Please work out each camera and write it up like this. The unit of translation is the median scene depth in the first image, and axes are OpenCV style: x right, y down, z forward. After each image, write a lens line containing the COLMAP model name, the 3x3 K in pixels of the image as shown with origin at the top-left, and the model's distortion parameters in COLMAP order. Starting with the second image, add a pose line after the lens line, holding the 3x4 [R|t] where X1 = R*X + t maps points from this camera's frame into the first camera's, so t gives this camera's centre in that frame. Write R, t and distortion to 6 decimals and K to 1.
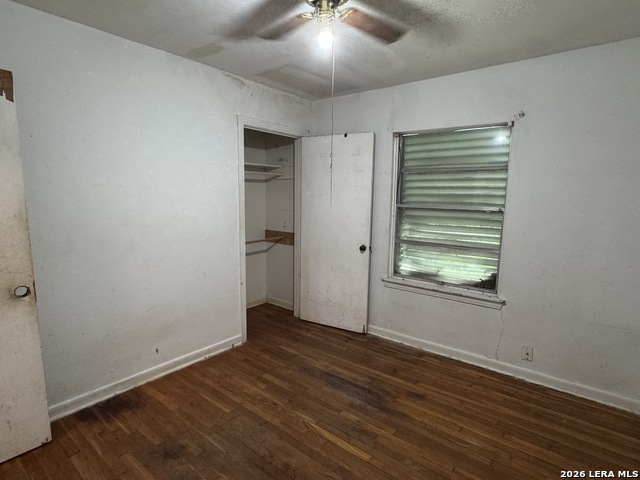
lens RADIAL K [[349.5, 0, 318.5], [0, 349.5, 237.4], [0, 0, 1]] dist [0.000058, 0.000361]
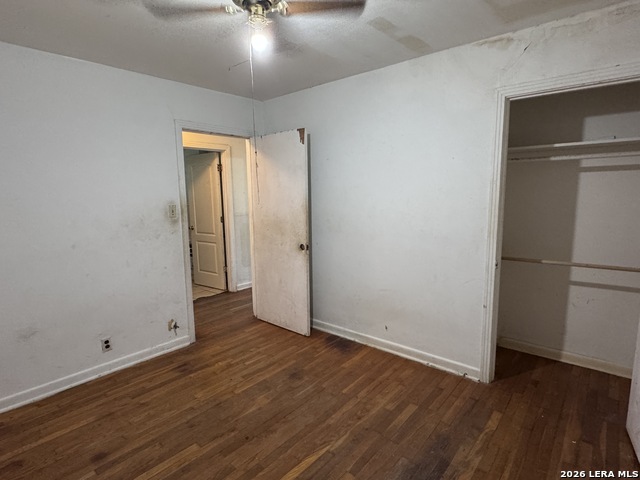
lens RADIAL K [[349.5, 0, 318.8], [0, 349.5, 241.7], [0, 0, 1]] dist [0.000058, 0.000361]
pose [[-0.033118, 0.132350, -0.990650, 0.699476], [-0.111044, 0.984569, 0.135250, -0.097402], [0.993264, 0.114485, -0.017910, 0.803468]]
